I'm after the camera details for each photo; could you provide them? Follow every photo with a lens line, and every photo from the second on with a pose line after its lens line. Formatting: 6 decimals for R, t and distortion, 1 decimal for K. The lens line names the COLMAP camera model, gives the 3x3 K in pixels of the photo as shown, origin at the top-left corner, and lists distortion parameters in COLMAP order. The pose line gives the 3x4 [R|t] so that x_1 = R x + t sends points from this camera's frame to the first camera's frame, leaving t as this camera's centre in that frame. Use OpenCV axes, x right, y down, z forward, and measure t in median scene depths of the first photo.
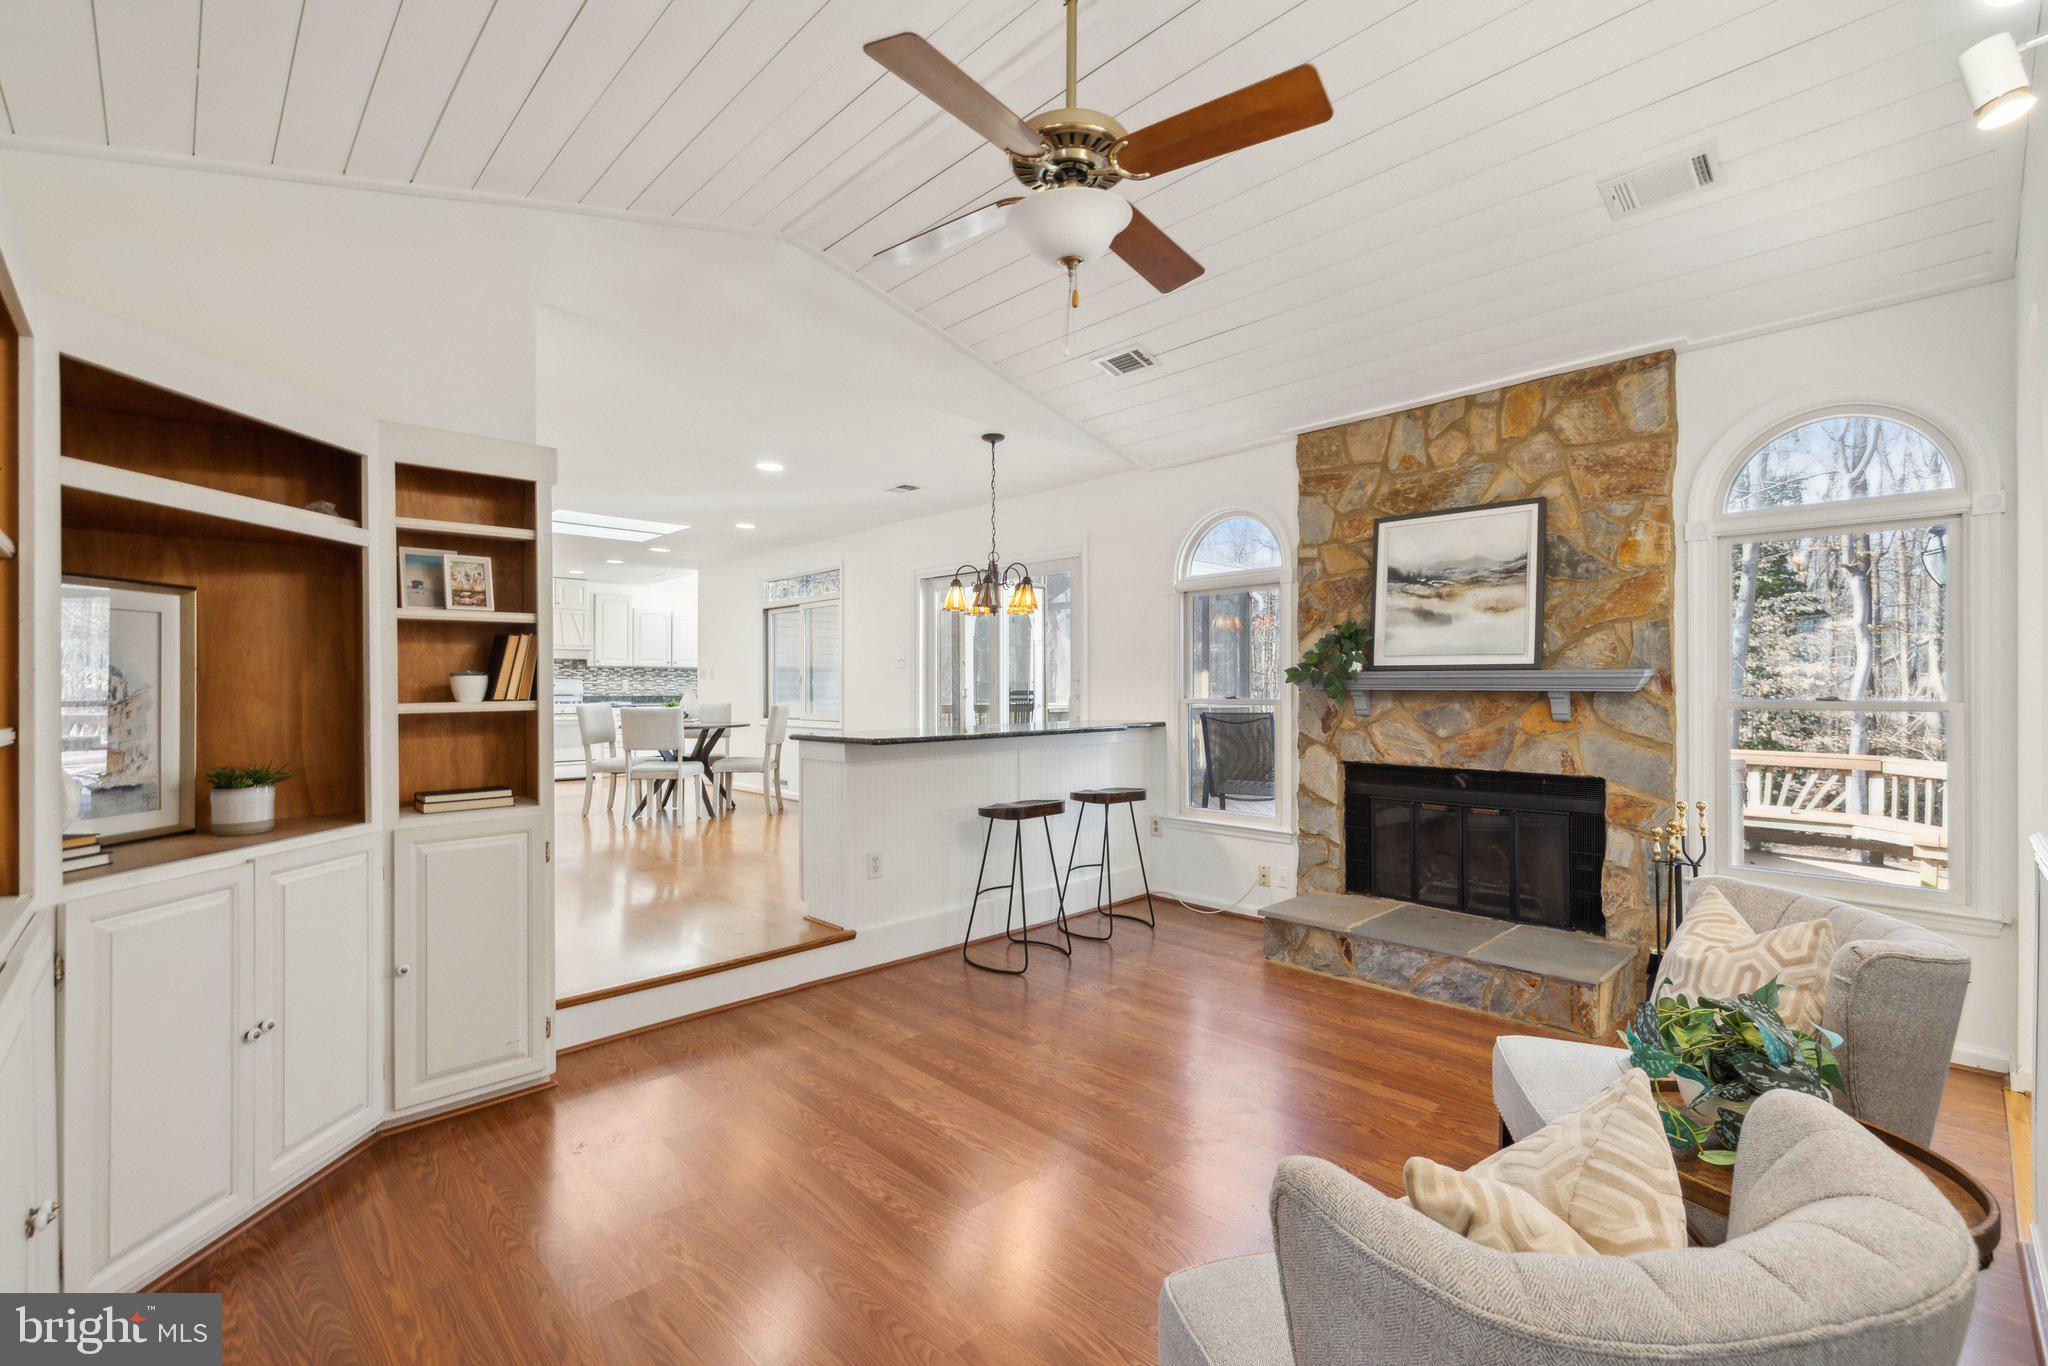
lens RADIAL K [[893.9, 0, 1018.6], [0, 893.9, 680.0], [0, 0, 1]] dist [0.004393, 0.000918]
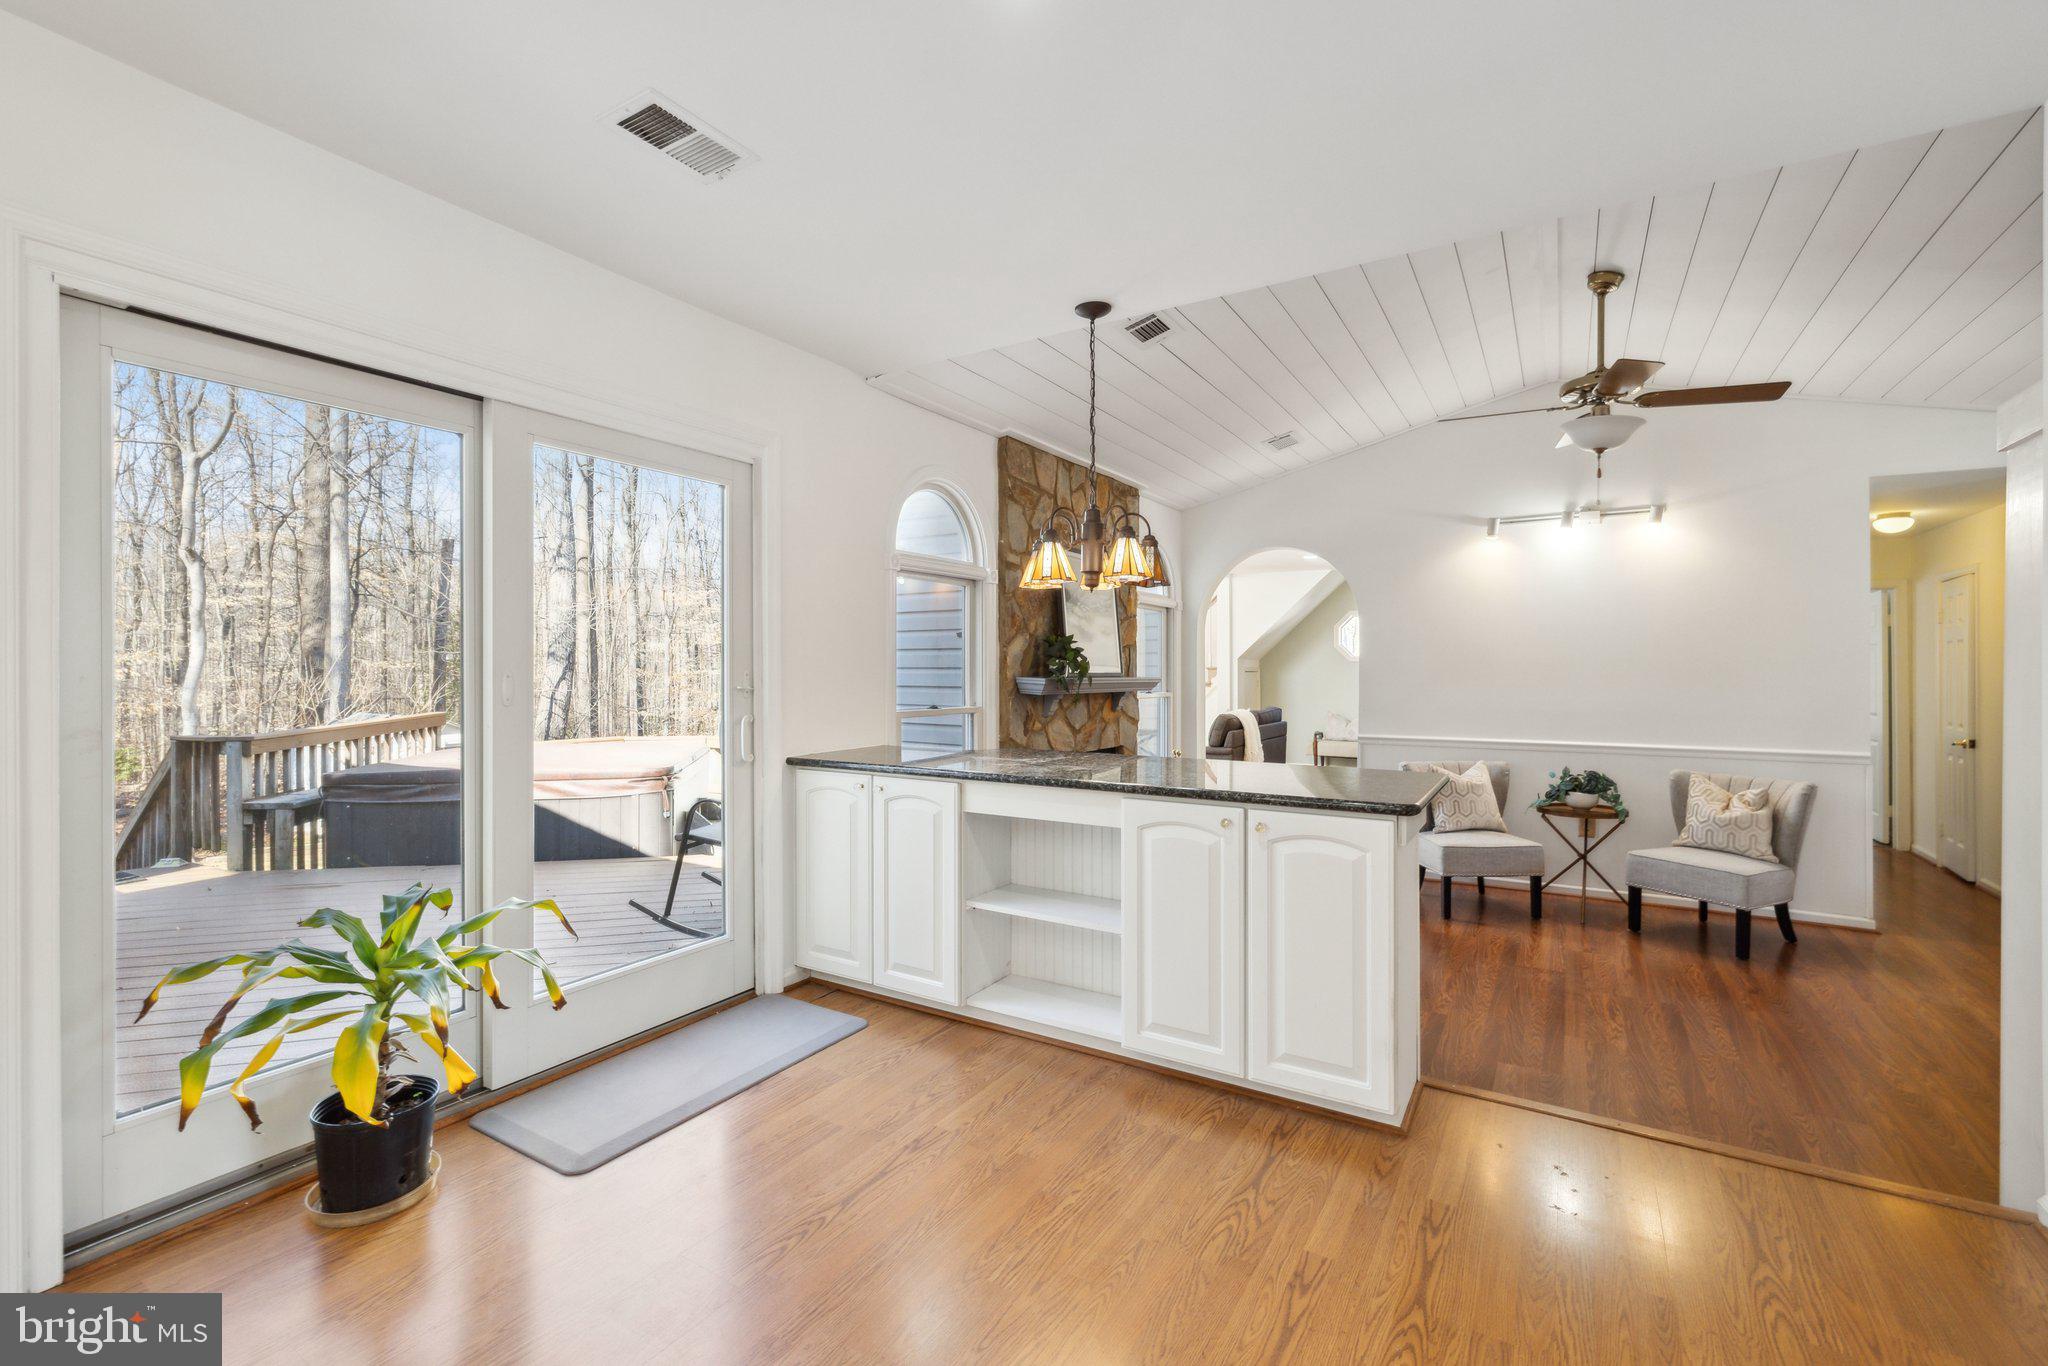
lens RADIAL K [[893.9, 0, 1036.9], [0, 893.9, 663.9], [0, 0, 1]] dist [0.004393, 0.000918]
pose [[-0.272688, 0.003263, 0.962097, -0.716766], [-0.009208, 0.999940, -0.006001, -0.020516], [-0.962058, -0.010495, -0.272642, 1.380856]]
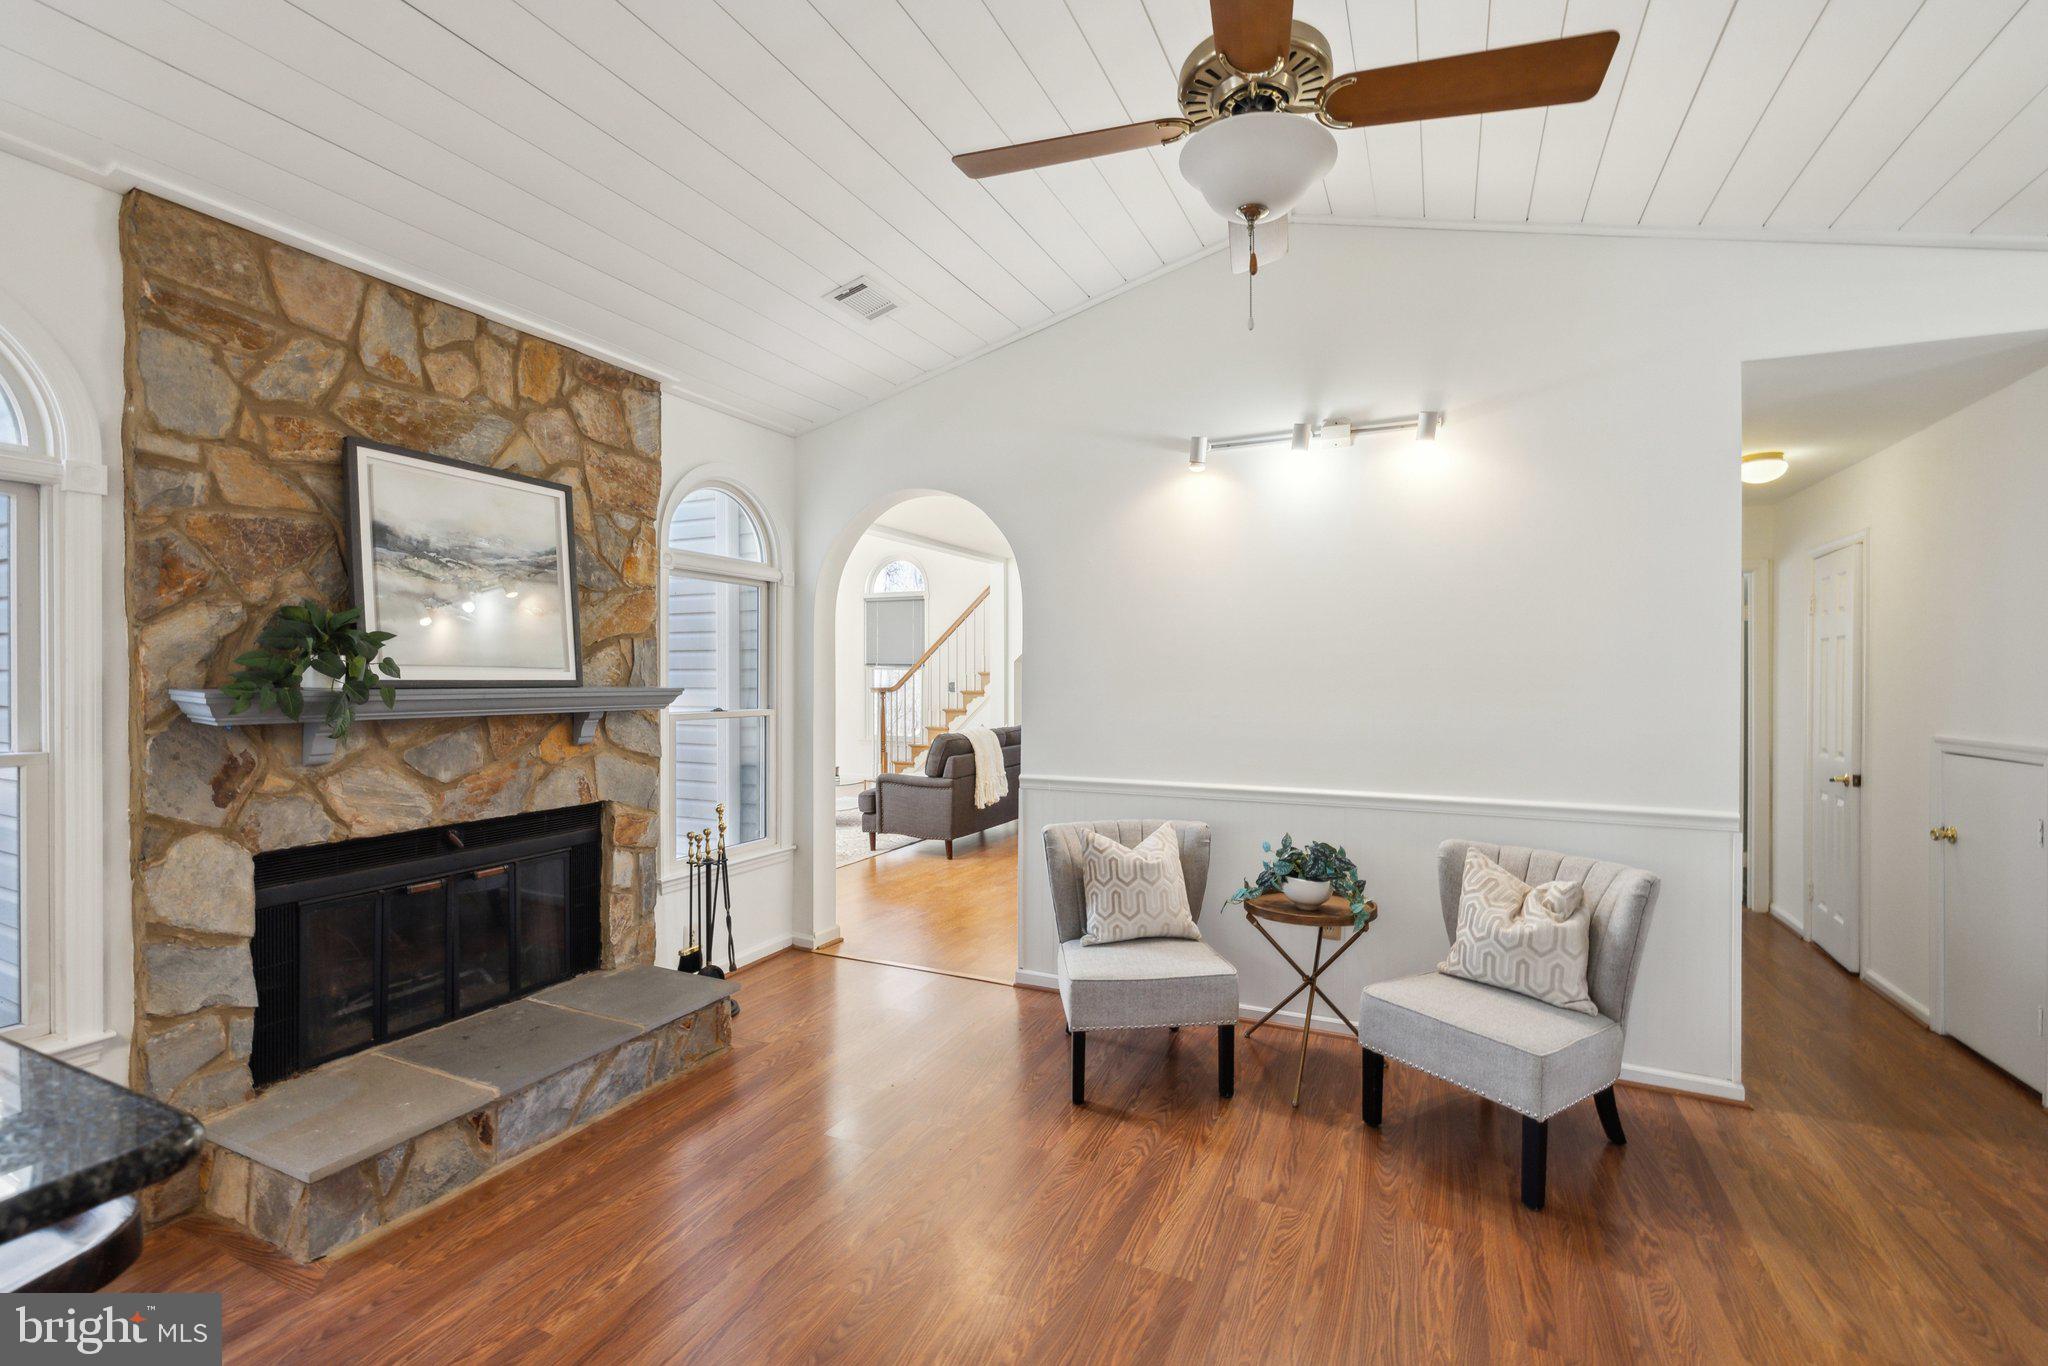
lens RADIAL K [[893.9, 0, 1041.9], [0, 893.9, 678.4], [0, 0, 1]] dist [0.004393, 0.000918]
pose [[-0.379948, -0.006196, 0.924987, -0.349496], [-0.010995, 0.999937, 0.002181, -0.024059], [-0.924943, -0.009341, -0.379992, 0.823202]]
